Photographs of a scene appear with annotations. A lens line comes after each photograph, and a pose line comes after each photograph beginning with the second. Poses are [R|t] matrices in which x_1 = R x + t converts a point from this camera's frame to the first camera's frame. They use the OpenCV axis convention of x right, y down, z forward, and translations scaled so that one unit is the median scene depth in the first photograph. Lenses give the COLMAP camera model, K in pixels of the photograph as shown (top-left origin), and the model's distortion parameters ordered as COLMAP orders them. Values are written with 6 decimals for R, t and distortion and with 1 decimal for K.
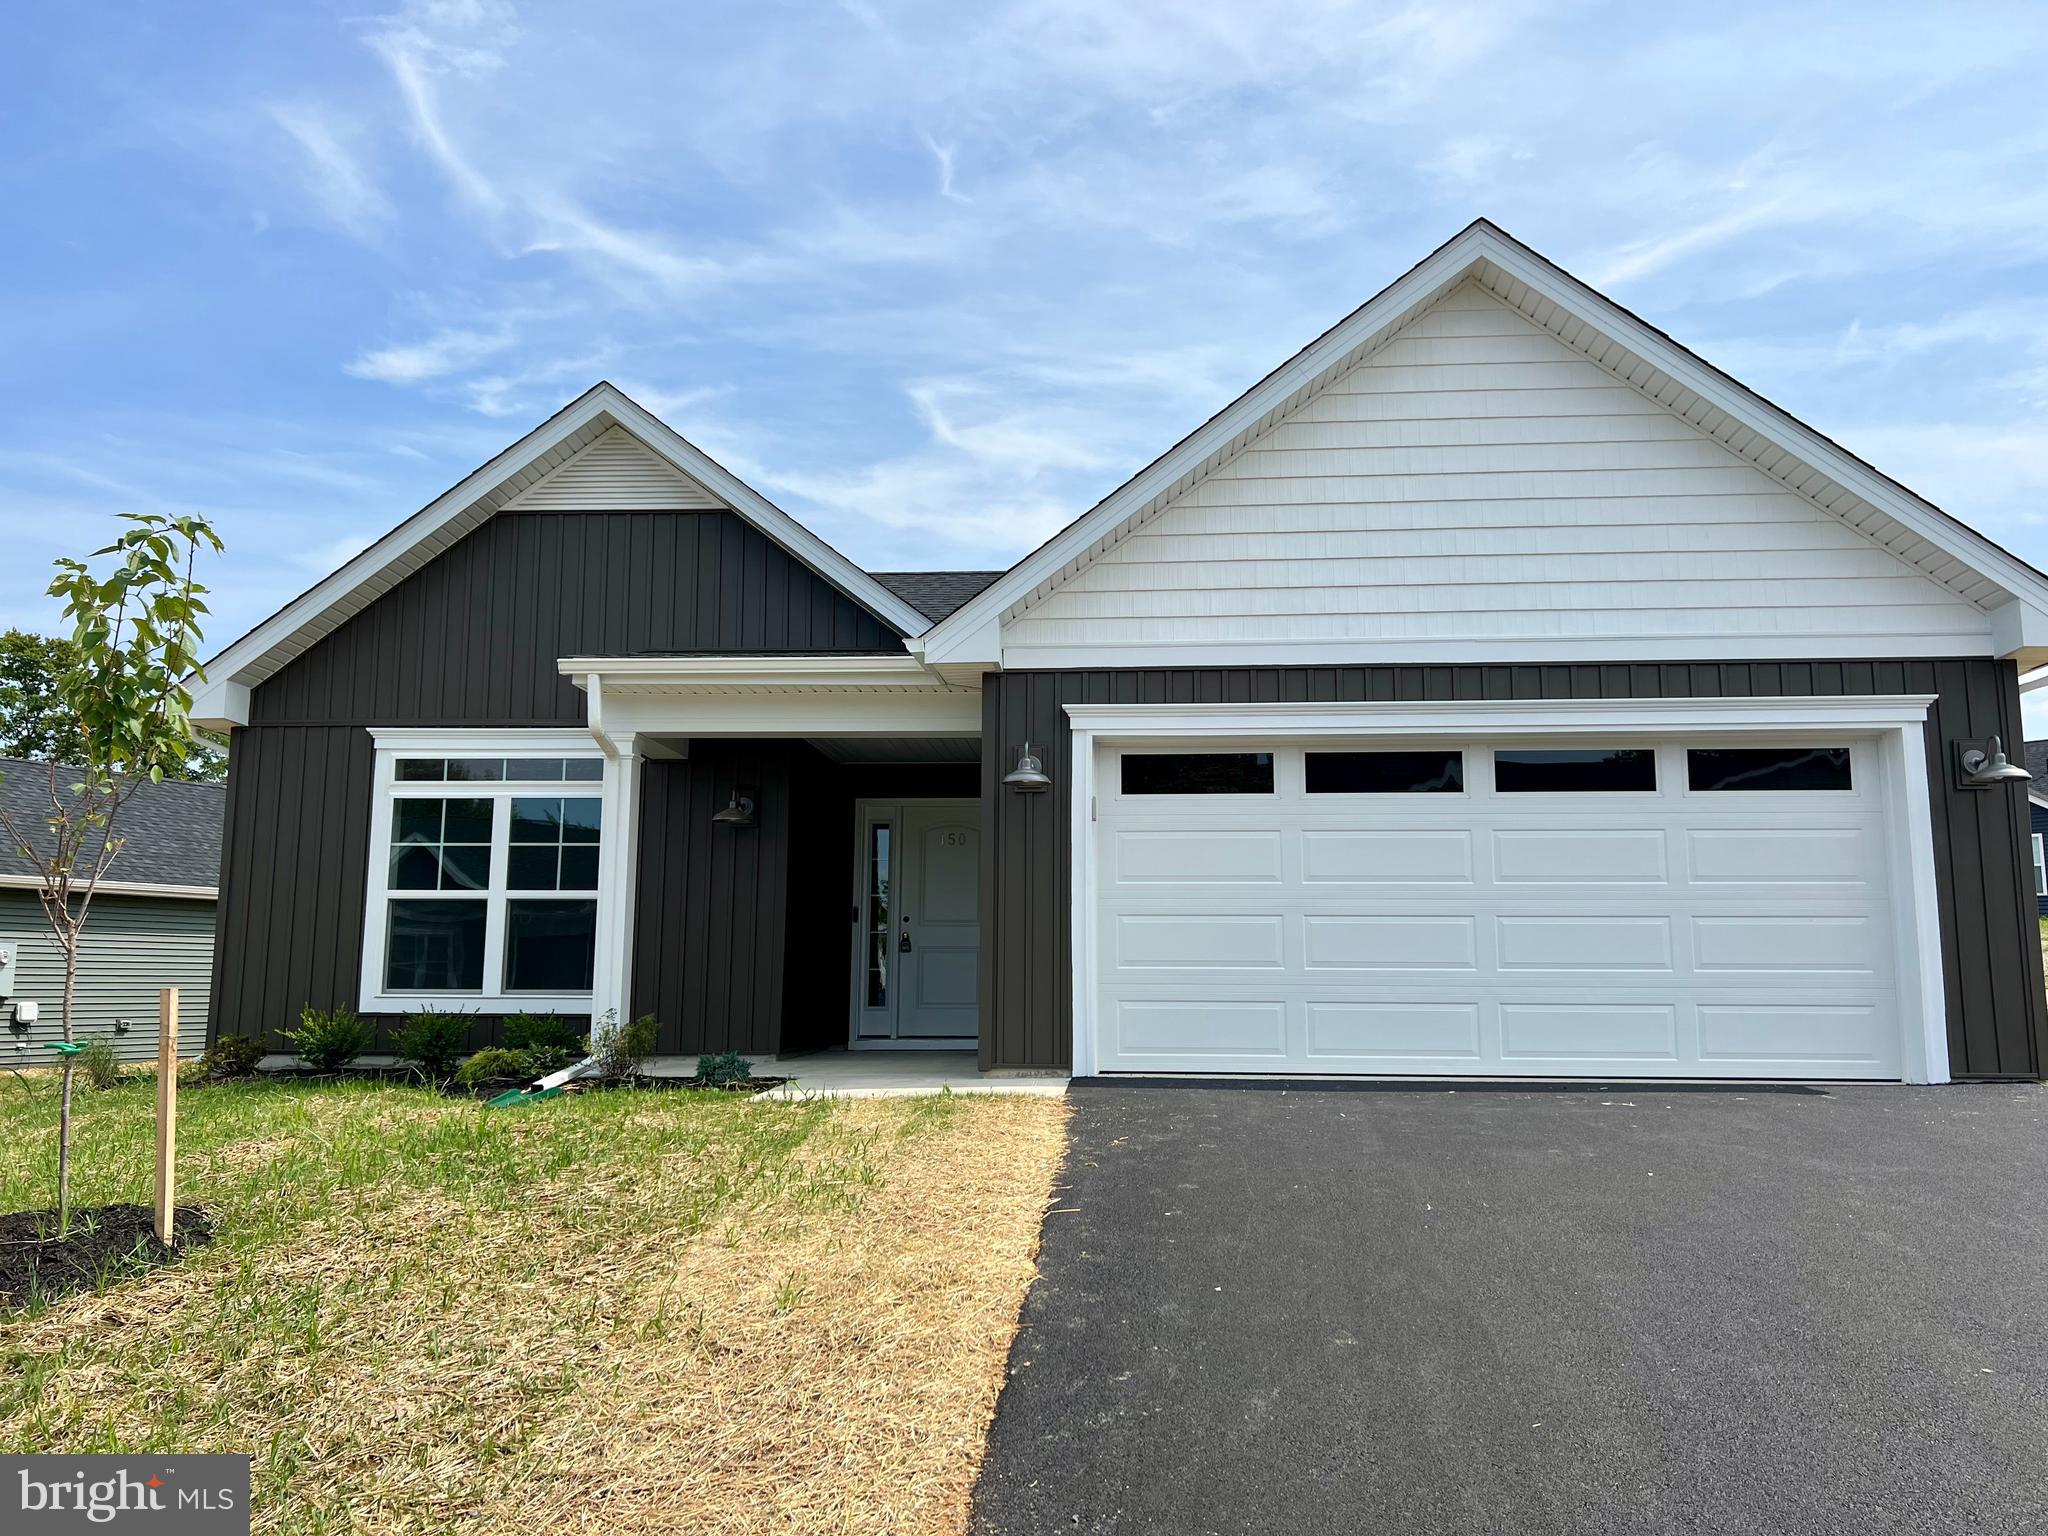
lens RADIAL K [[1545.8, 0, 1018.2], [0, 1545.8, 768.7], [0, 0, 1]] dist [0.054506, -0.061478]
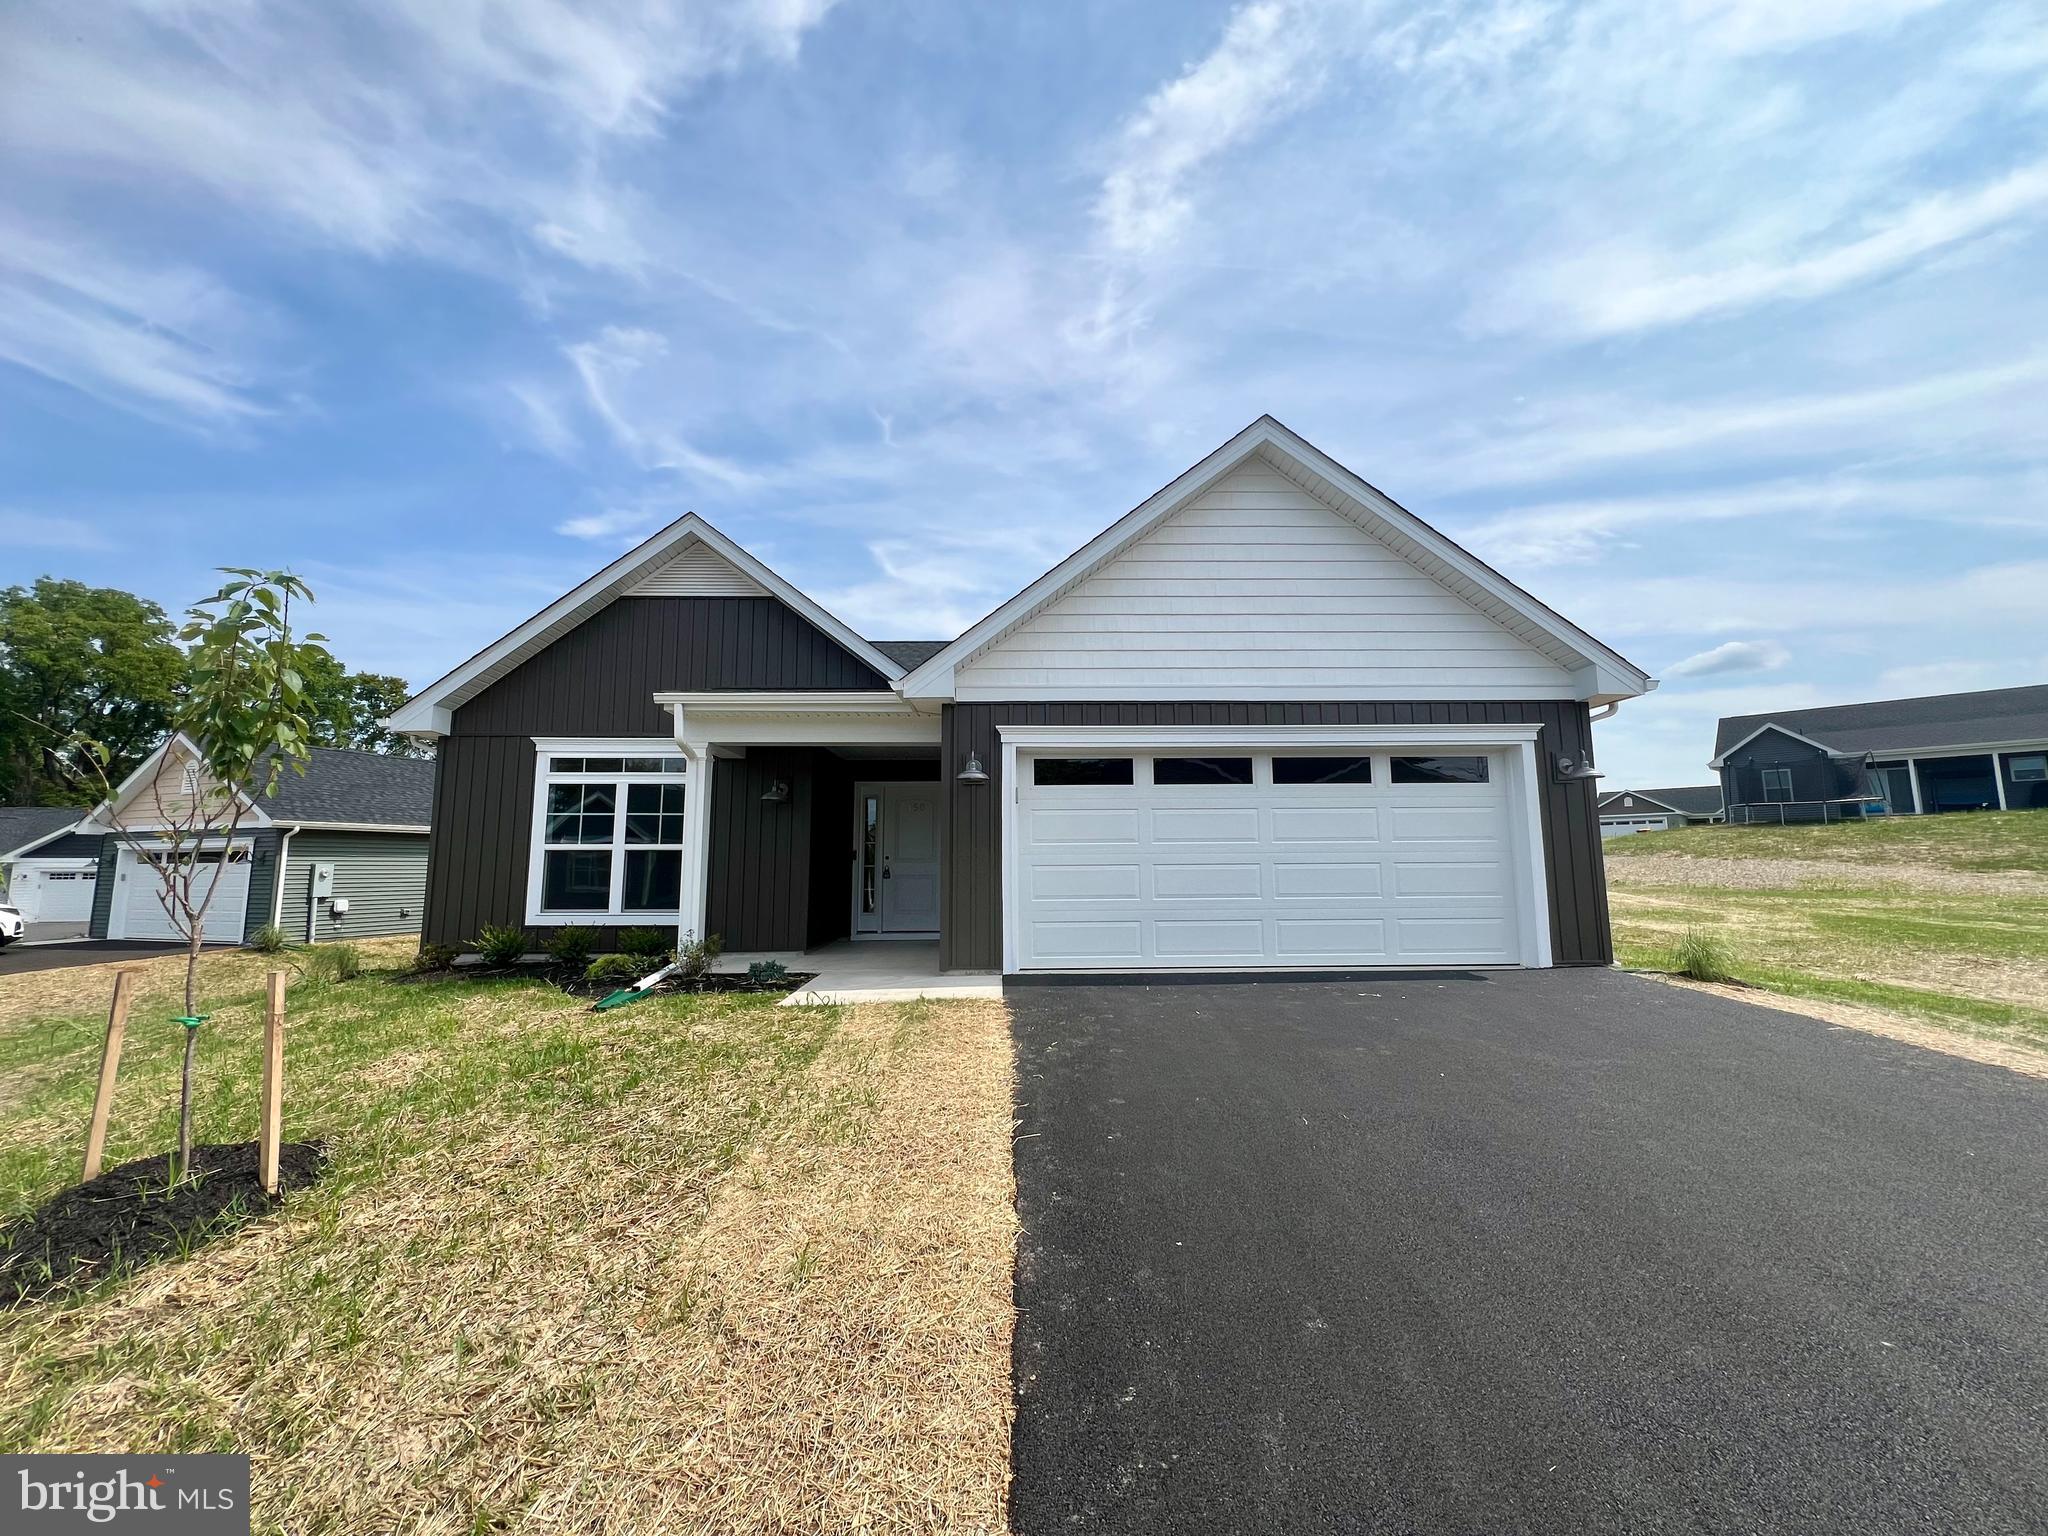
lens RADIAL K [[829.2, 0, 1013.2], [0, 829.2, 760.0], [0, 0, 1]] dist [-0.003229, 0.000489]
pose [[0.996244, 0.001702, 0.086570, -0.024126], [-0.002560, 0.999949, 0.009795, -0.016196], [-0.086549, -0.009979, 0.996198, 0.192672]]
